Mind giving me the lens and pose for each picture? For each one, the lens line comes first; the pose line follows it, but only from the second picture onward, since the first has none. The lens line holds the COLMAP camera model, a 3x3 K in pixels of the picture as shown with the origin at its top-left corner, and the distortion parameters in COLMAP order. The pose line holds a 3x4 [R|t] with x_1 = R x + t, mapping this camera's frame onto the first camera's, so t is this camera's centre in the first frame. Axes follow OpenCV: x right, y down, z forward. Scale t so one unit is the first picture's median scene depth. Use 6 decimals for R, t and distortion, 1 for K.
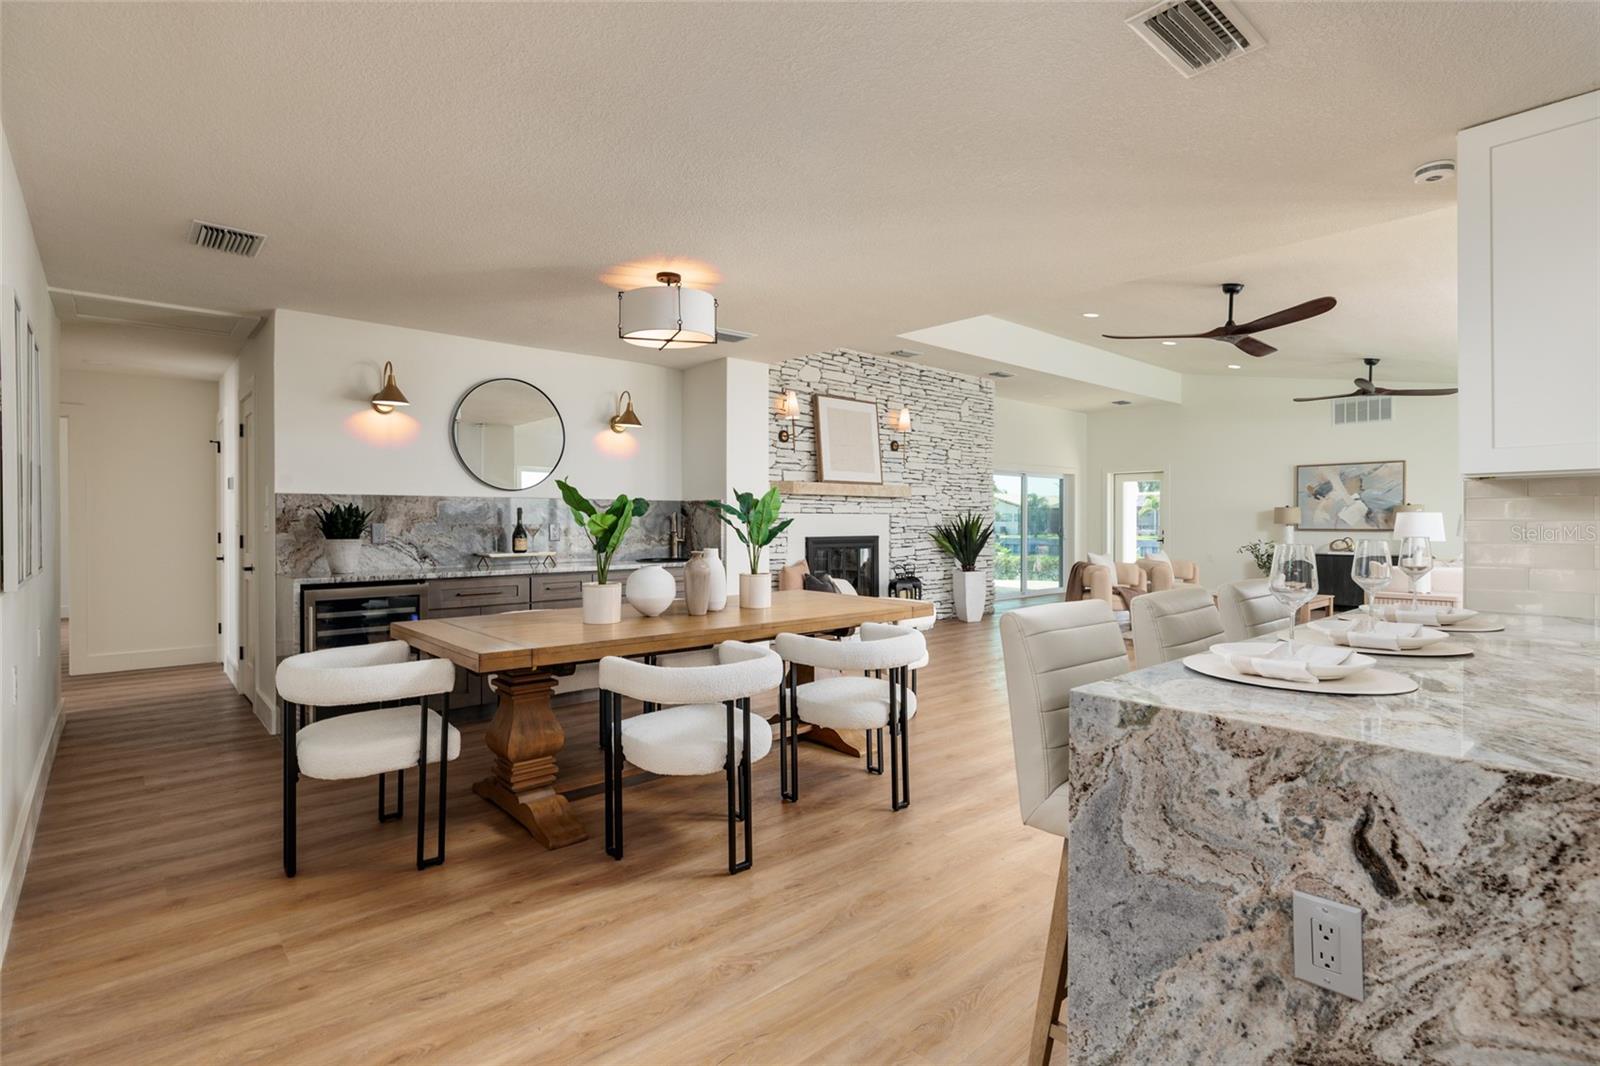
lens RADIAL K [[768.8, 0, 791.2], [0, 768.8, 528.1], [0, 0, 1]] dist [-0.004883, -0.000031]
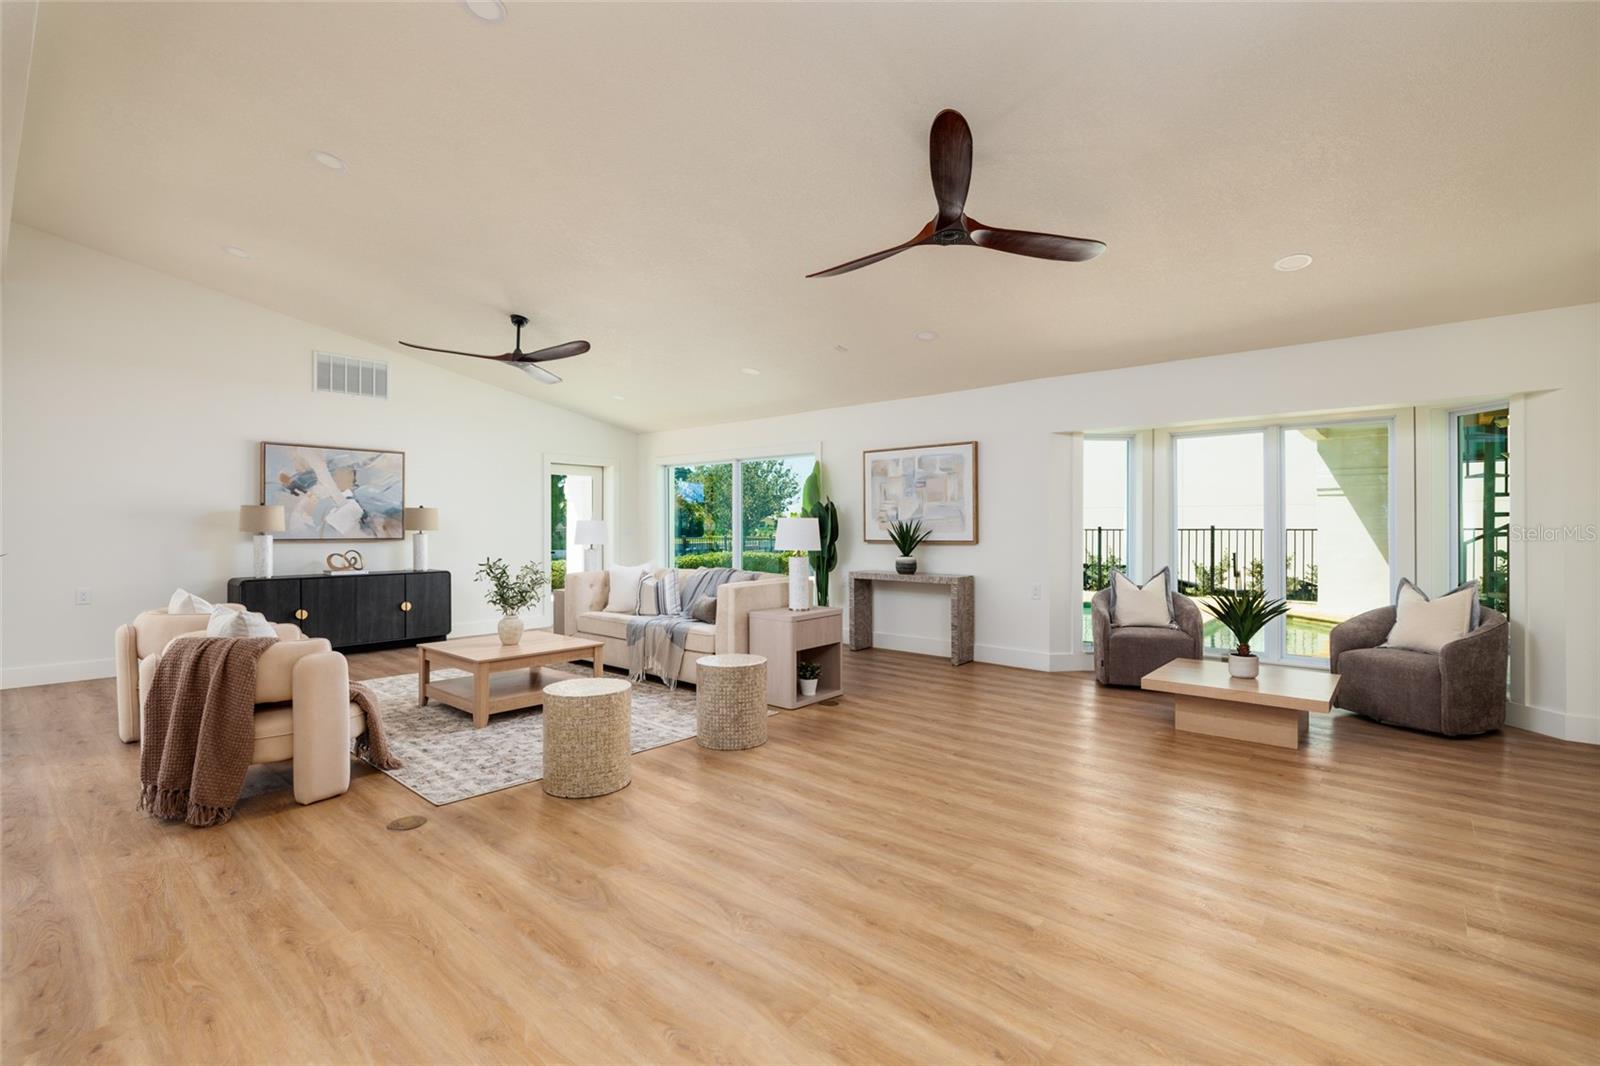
lens RADIAL K [[719.9, 0, 795.9], [0, 719.9, 526.7], [0, 0, 1]] dist [-0.003457, -0.000054]
pose [[-0.139174, -0.000992, 0.990268, -0.002887], [0.007730, 0.999968, 0.002088, -0.009372], [-0.990238, 0.007945, -0.139161, 0.759402]]
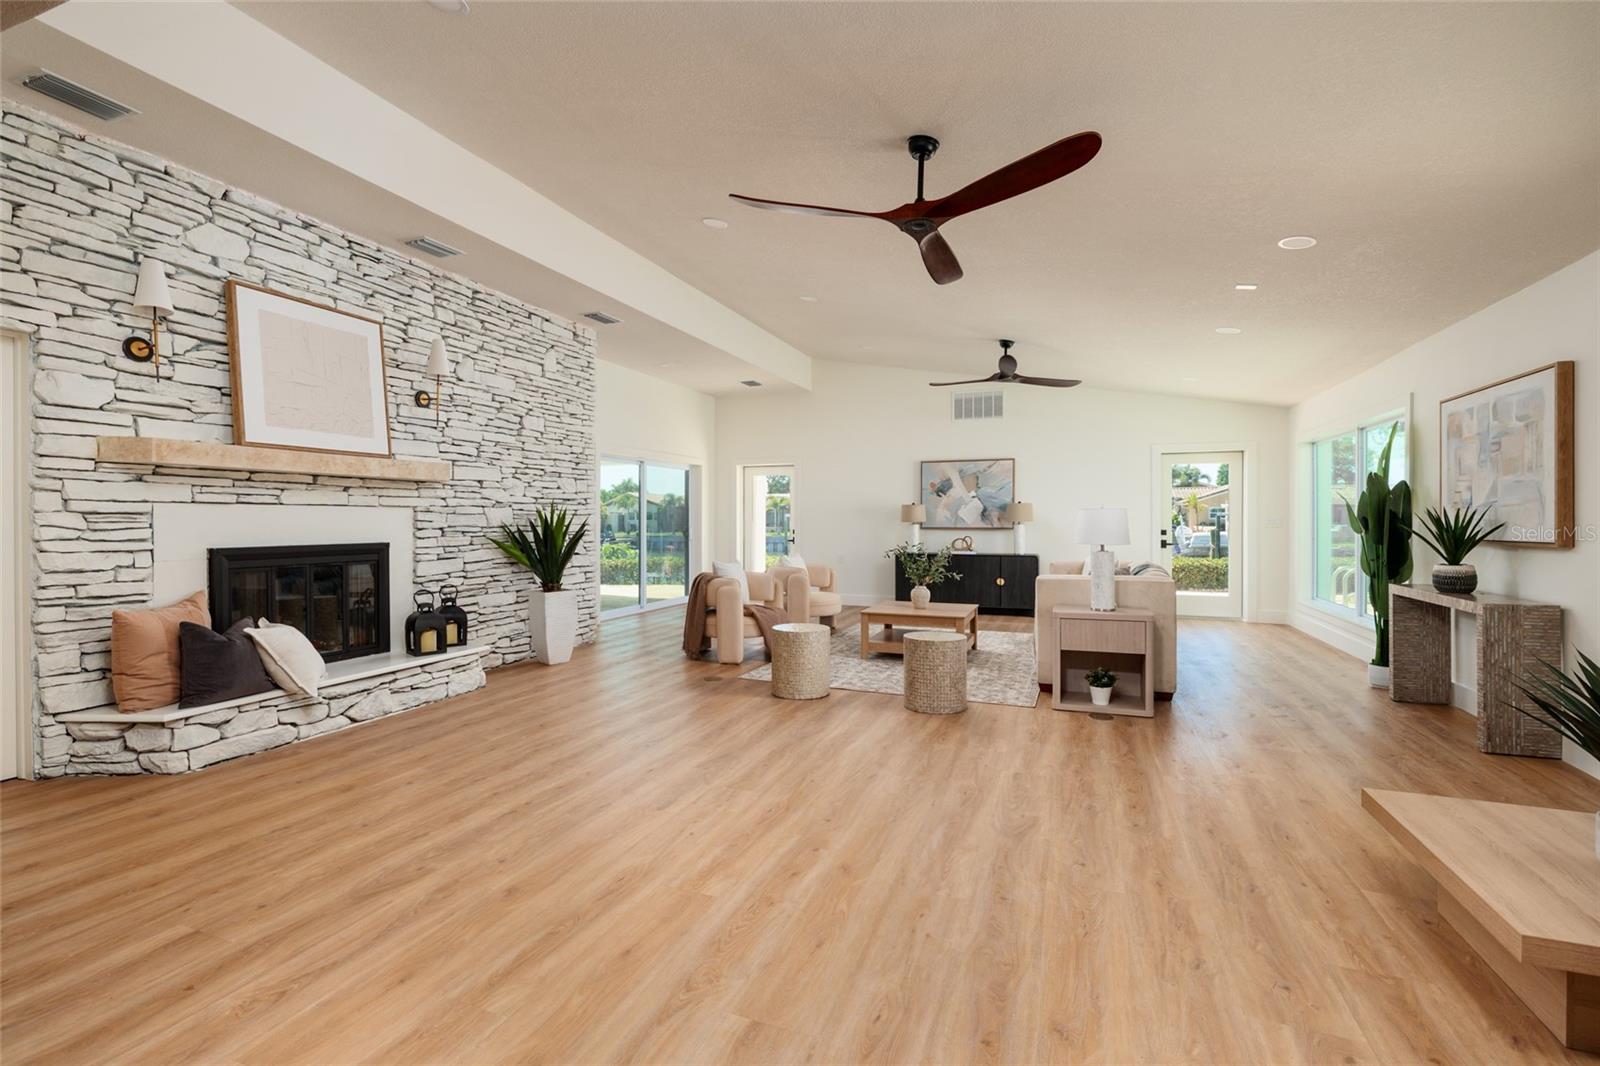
lens RADIAL K [[719.9, 0, 797.1], [0, 719.9, 526.7], [0, 0, 1]] dist [-0.003457, -0.000054]
pose [[0.888803, -0.003496, 0.458275, 0.131516], [0.002682, 0.999993, 0.002426, -0.003191], [-0.458281, -0.000927, 0.888807, 0.324395]]
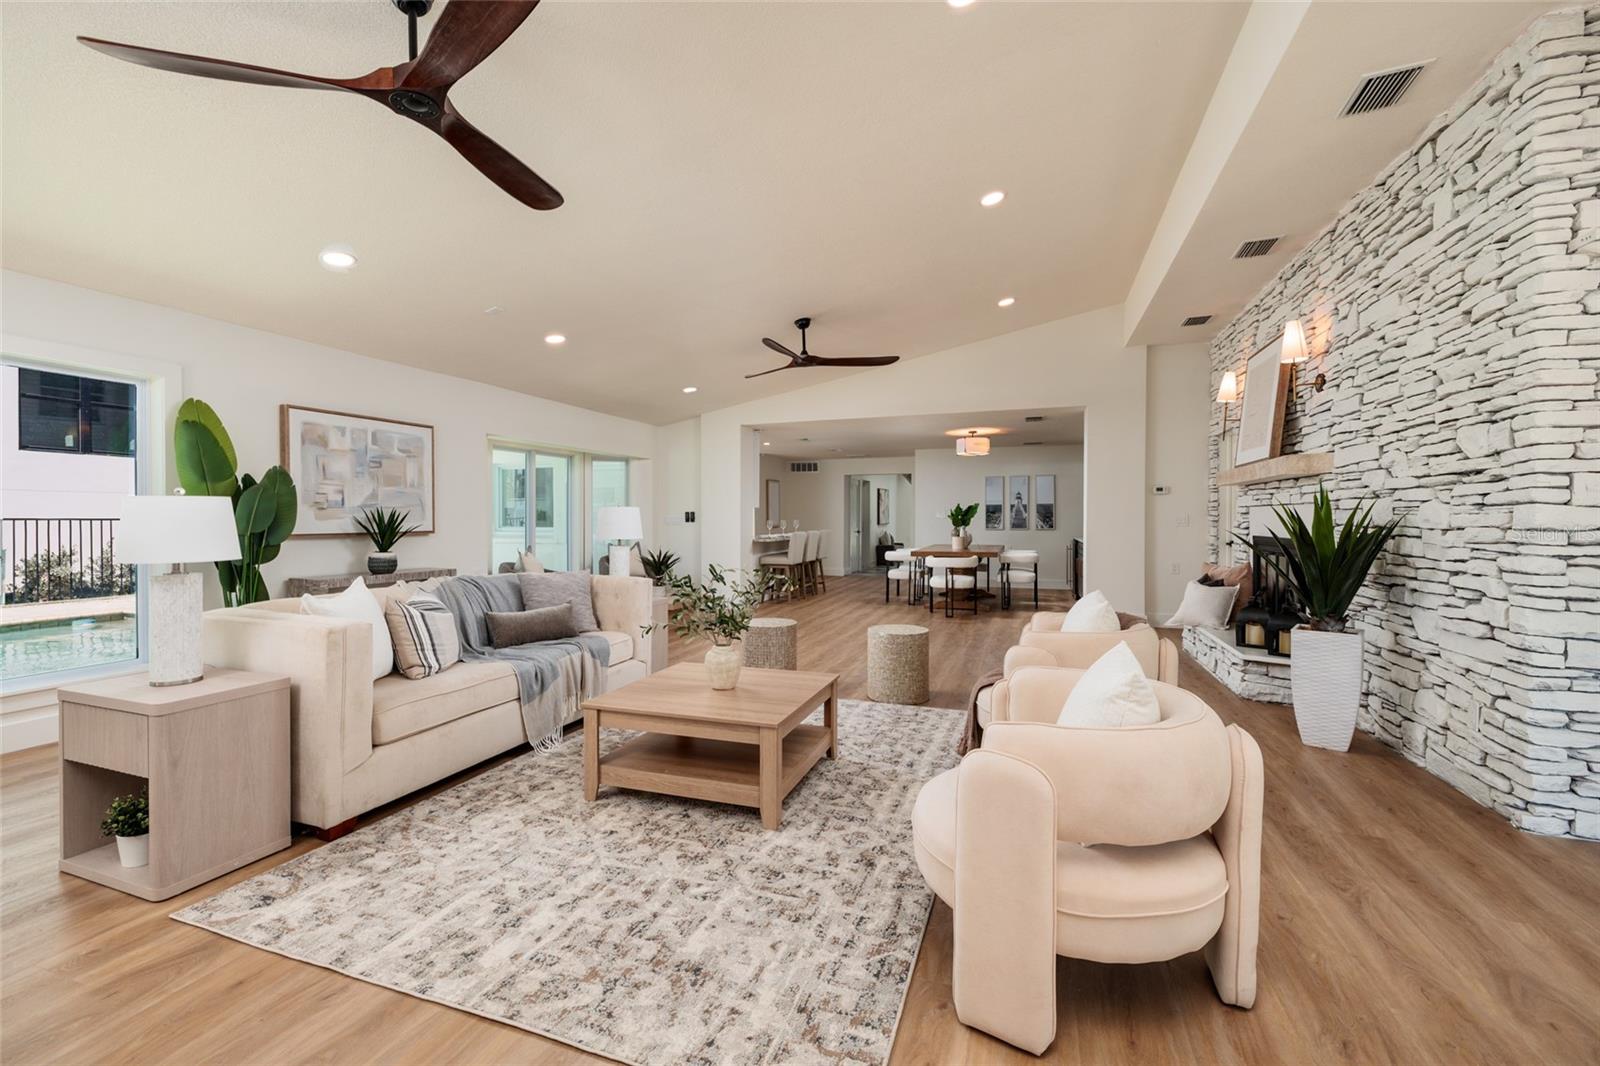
lens RADIAL K [[673.8, 0, 800.2], [0, 673.8, 526.1], [0, 0, 1]] dist [0.002904, 0.000127]
pose [[-0.868949, 0.007246, -0.494848, 0.697451], [-0.002691, 0.999809, 0.019366, -0.010157], [0.494894, 0.018159, -0.868764, 1.212114]]
